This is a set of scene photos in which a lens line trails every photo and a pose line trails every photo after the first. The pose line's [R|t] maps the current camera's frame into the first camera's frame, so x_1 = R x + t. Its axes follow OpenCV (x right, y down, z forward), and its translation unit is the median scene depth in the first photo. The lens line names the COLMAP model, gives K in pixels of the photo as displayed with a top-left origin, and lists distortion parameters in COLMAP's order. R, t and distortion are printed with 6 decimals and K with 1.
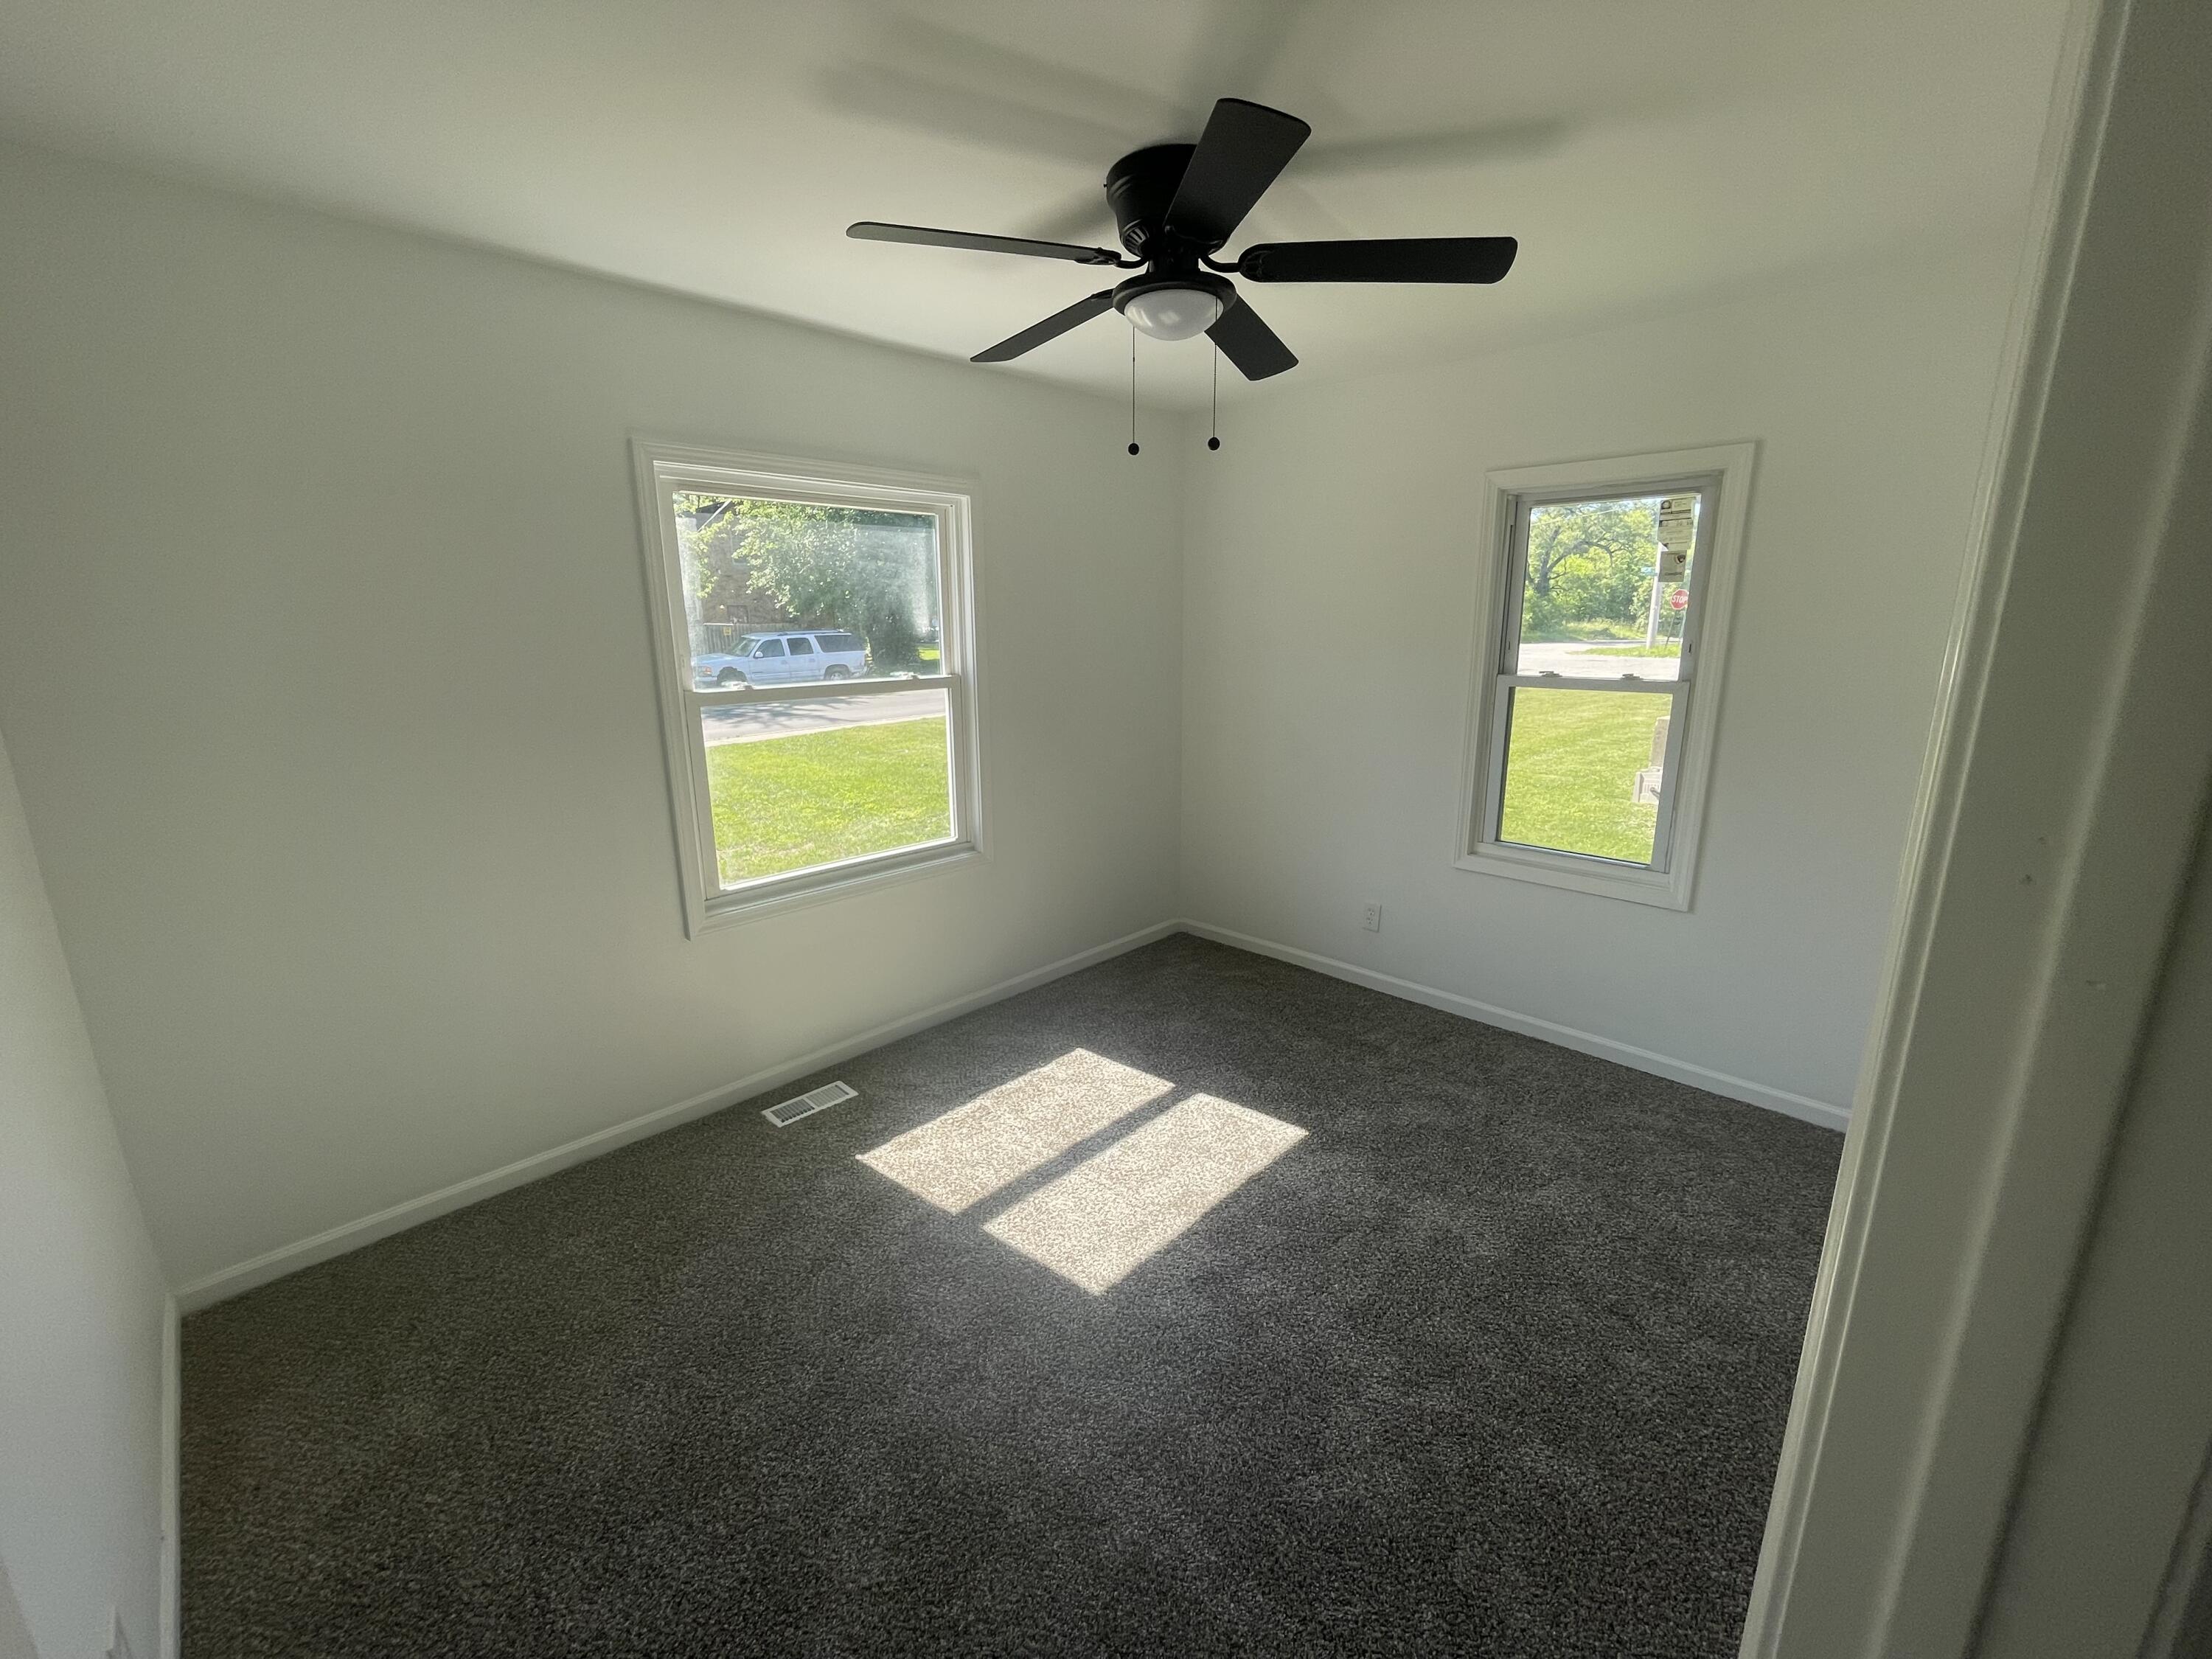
lens RADIAL K [[894.2, 0, 1108.4], [0, 894.2, 826.6], [0, 0, 1]] dist [-0.001854, -0.000415]
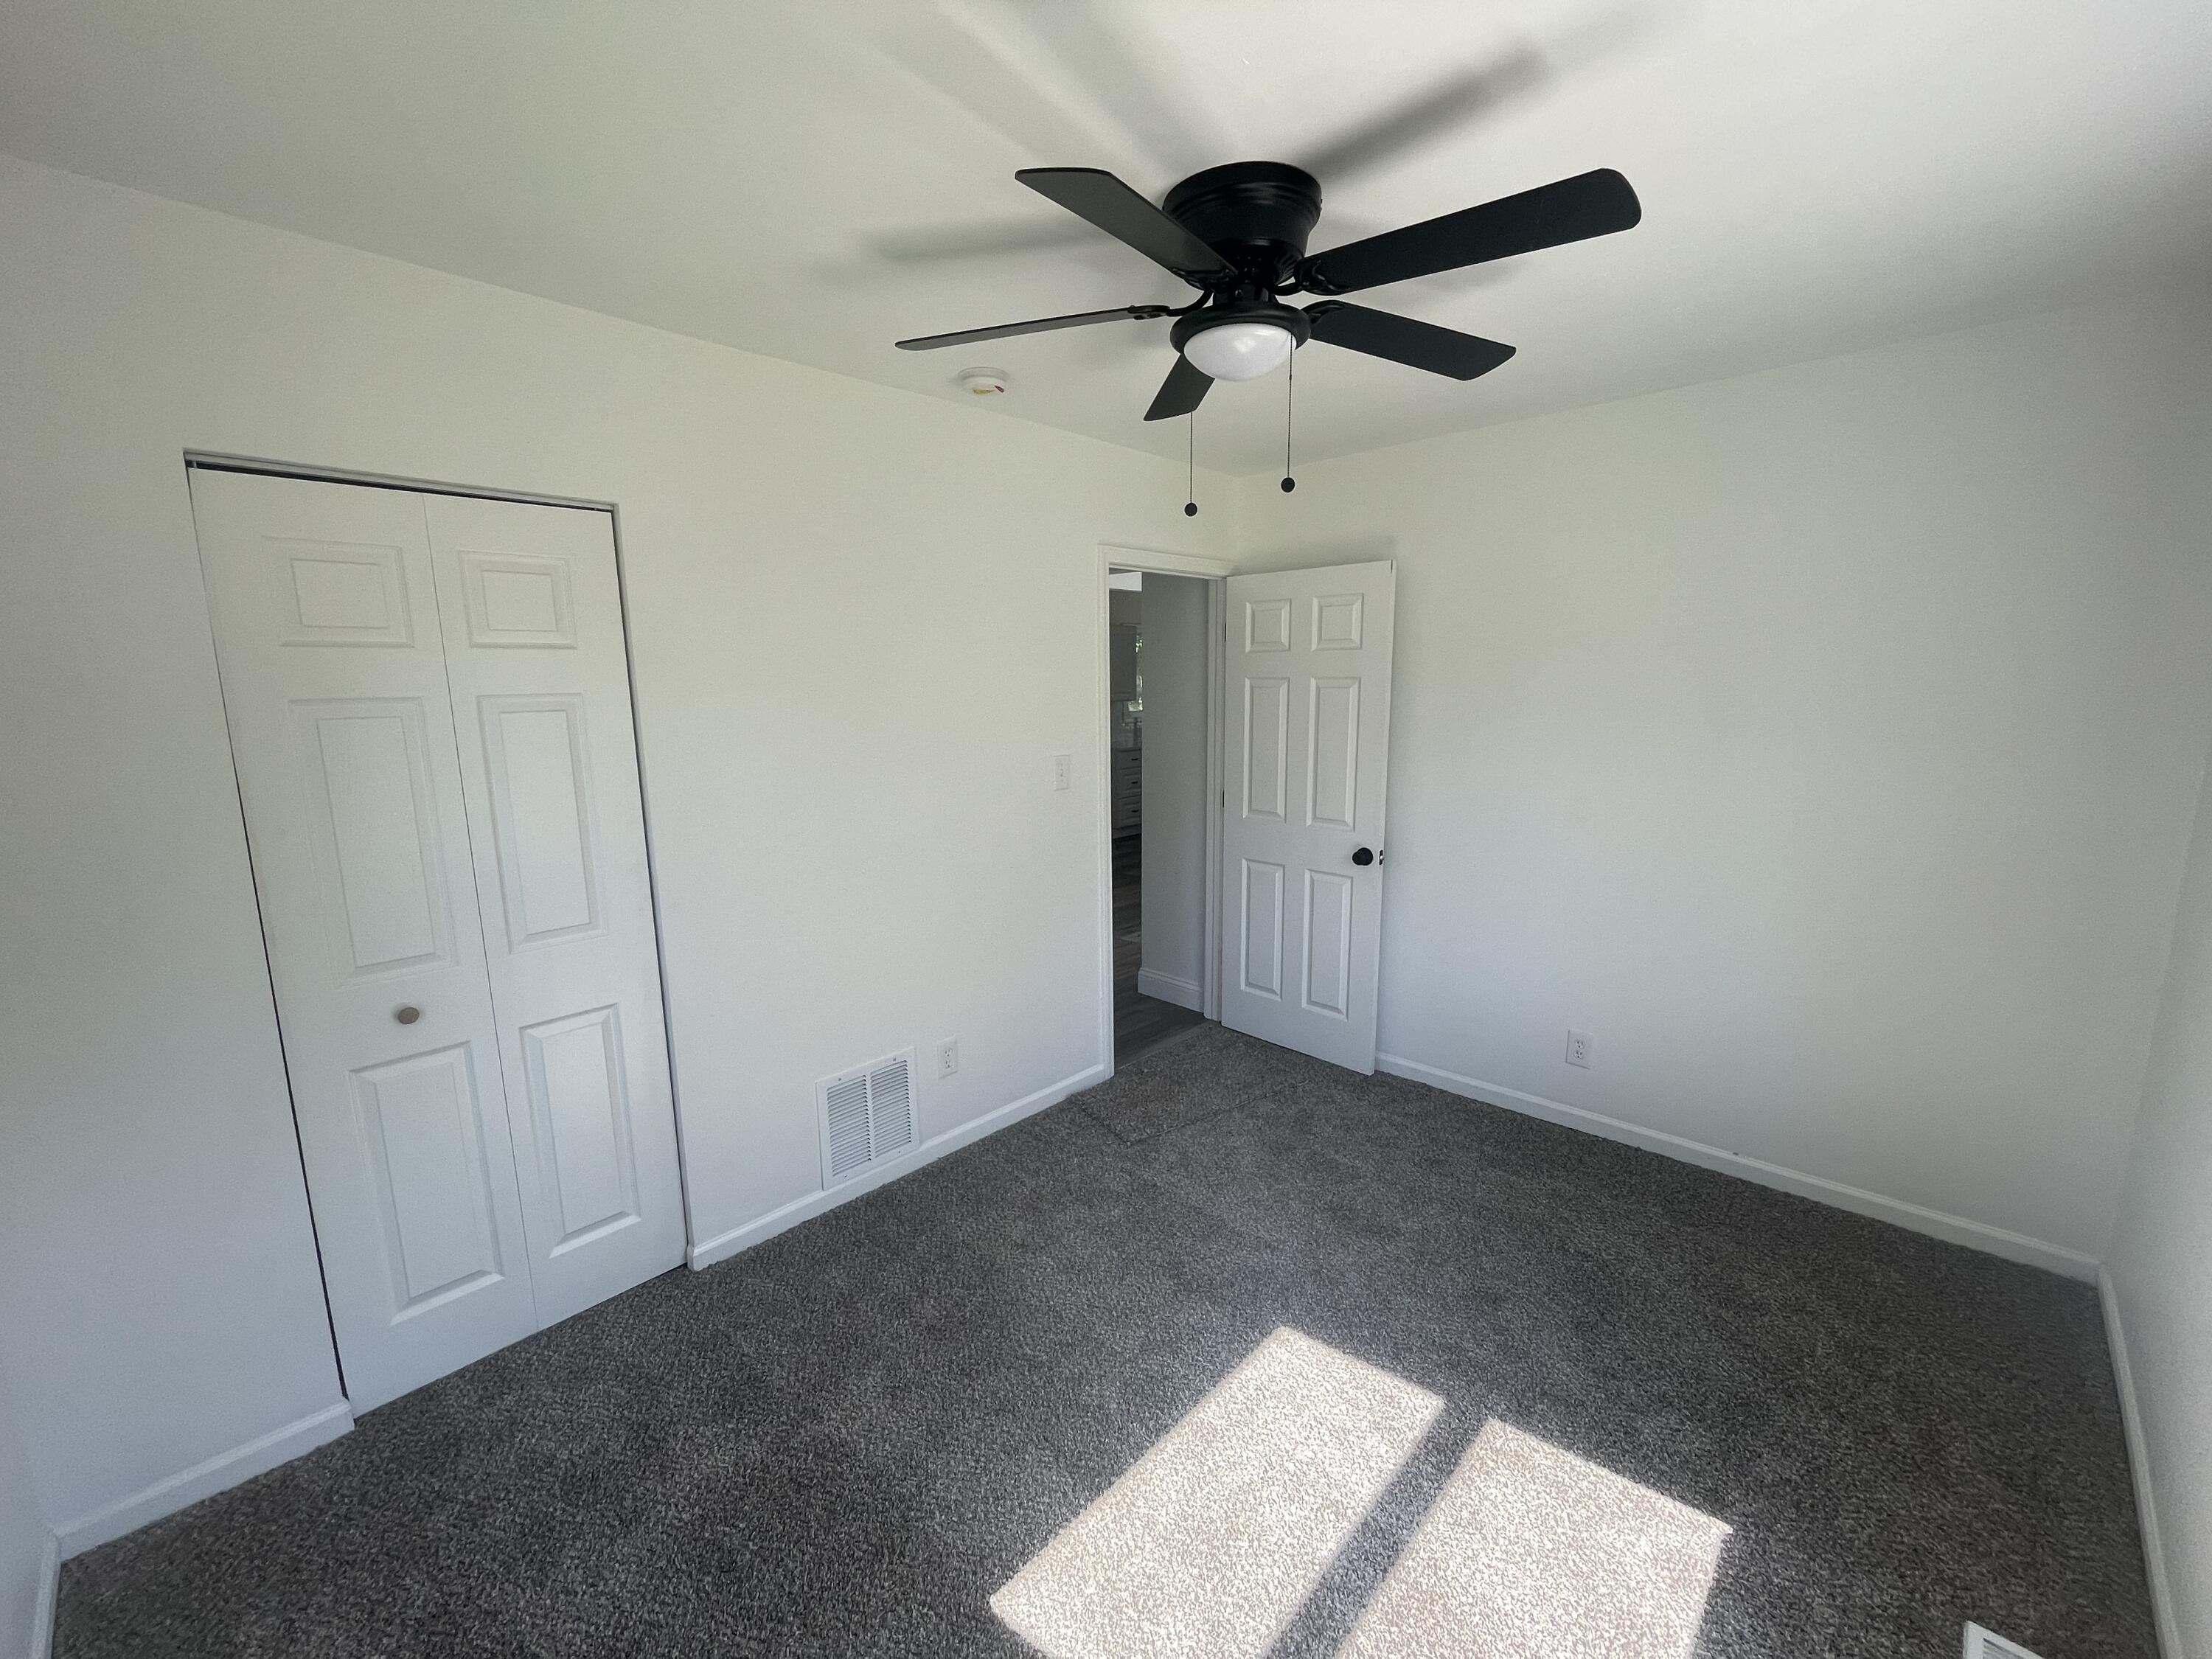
lens RADIAL K [[894.2, 0, 1103.9], [0, 894.2, 831.2], [0, 0, 1]] dist [-0.001854, -0.000415]
pose [[-0.999707, 0.024173, 0.001318, 0.156319], [0.022770, 0.920423, 0.390260, -0.359381], [0.008221, 0.390176, -0.920704, 1.497324]]
